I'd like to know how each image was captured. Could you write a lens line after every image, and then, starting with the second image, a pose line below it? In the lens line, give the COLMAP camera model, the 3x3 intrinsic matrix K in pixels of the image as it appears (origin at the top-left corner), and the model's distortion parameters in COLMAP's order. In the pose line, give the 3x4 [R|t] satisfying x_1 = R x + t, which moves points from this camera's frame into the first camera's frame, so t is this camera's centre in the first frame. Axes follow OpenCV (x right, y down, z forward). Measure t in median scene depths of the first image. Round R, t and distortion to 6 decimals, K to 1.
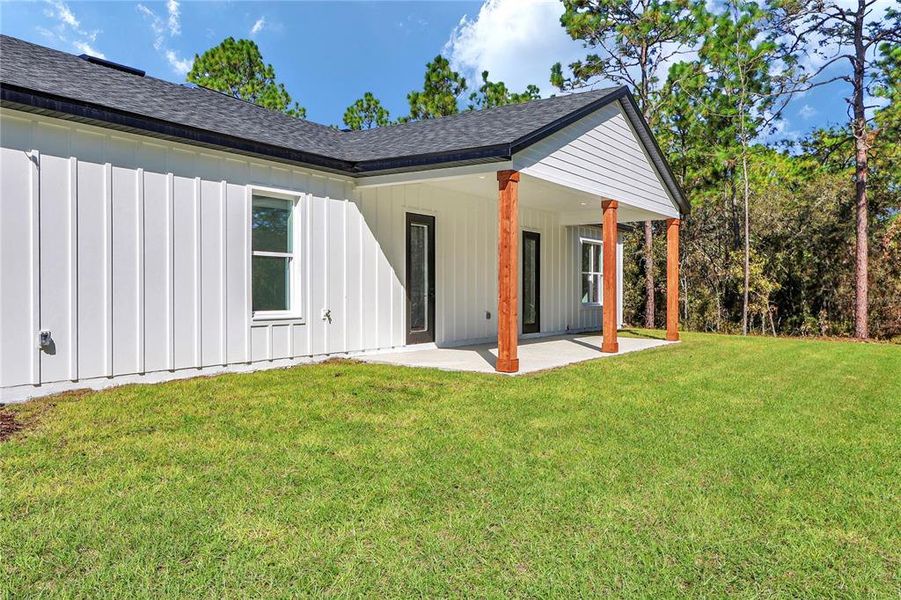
lens RADIAL K [[417.7, 0, 451.9], [0, 417.7, 301.4], [0, 0, 1]] dist [-0.017122, 0.000006]
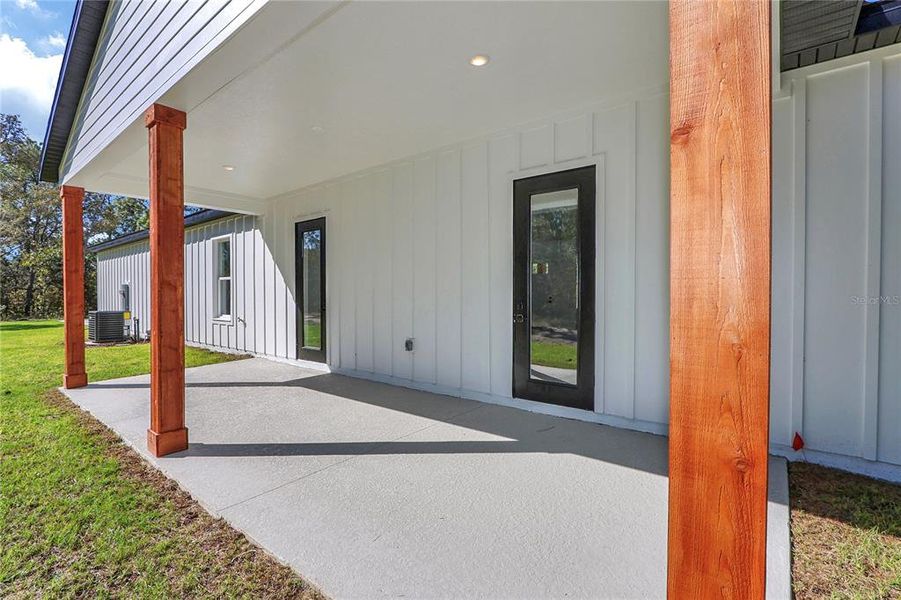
lens RADIAL K [[414.5, 0, 451.7], [0, 414.5, 295.1], [0, 0, 1]] dist [-0.015579, 0.000093]
pose [[0.189233, 0.001639, -0.981931, 0.859703], [-0.003267, 0.999994, 0.001039, -0.048967], [0.981927, 0.003011, 0.189237, 1.130442]]
